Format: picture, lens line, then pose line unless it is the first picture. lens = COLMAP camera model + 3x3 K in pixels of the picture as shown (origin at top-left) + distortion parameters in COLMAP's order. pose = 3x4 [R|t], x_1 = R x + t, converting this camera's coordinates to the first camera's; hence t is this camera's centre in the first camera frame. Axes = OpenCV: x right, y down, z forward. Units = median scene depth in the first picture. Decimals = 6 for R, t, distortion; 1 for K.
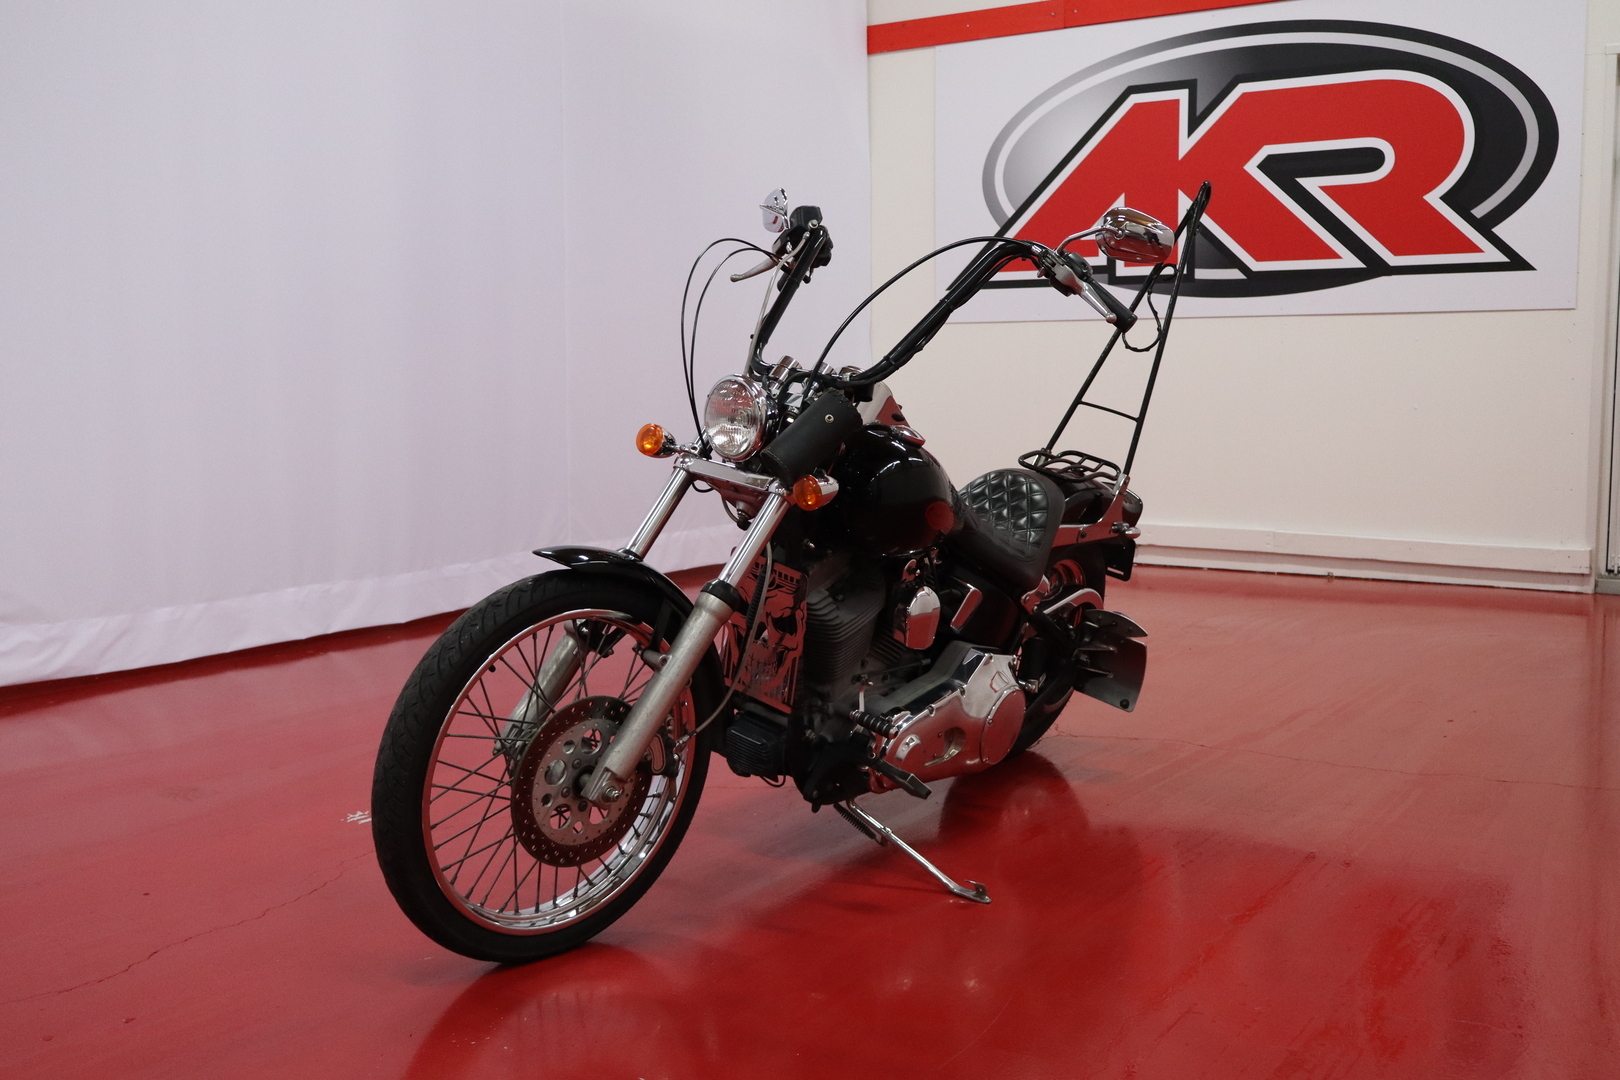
lens RADIAL K [[1713.9, 0, 810.0], [0, 1713.9, 540.0], [0, 0, 1]] dist [-0.001899, -0.000783]
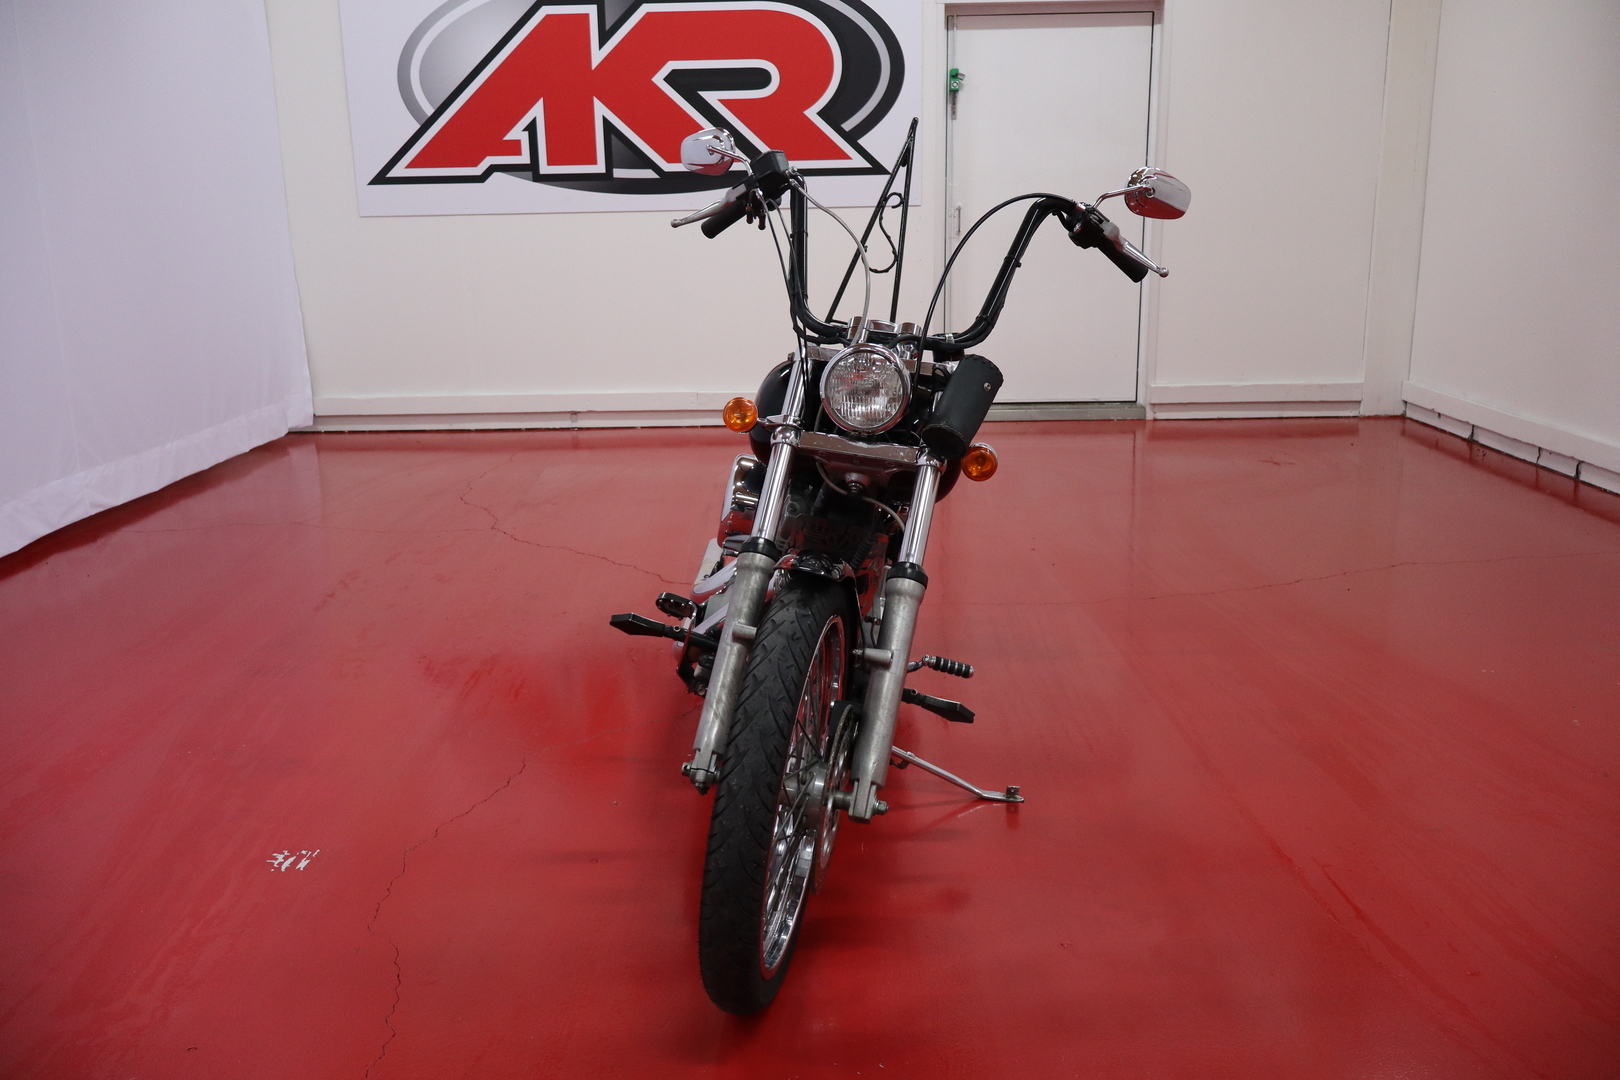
lens RADIAL K [[1361.9, 0, 810.0], [0, 1361.9, 540.0], [0, 0, 1]] dist [0.005099, 0.002333]
pose [[0.833313, -0.140295, 0.534703, -0.207153], [0.069725, 0.986209, 0.150098, -0.044268], [-0.548387, -0.087797, 0.831603, 0.158597]]
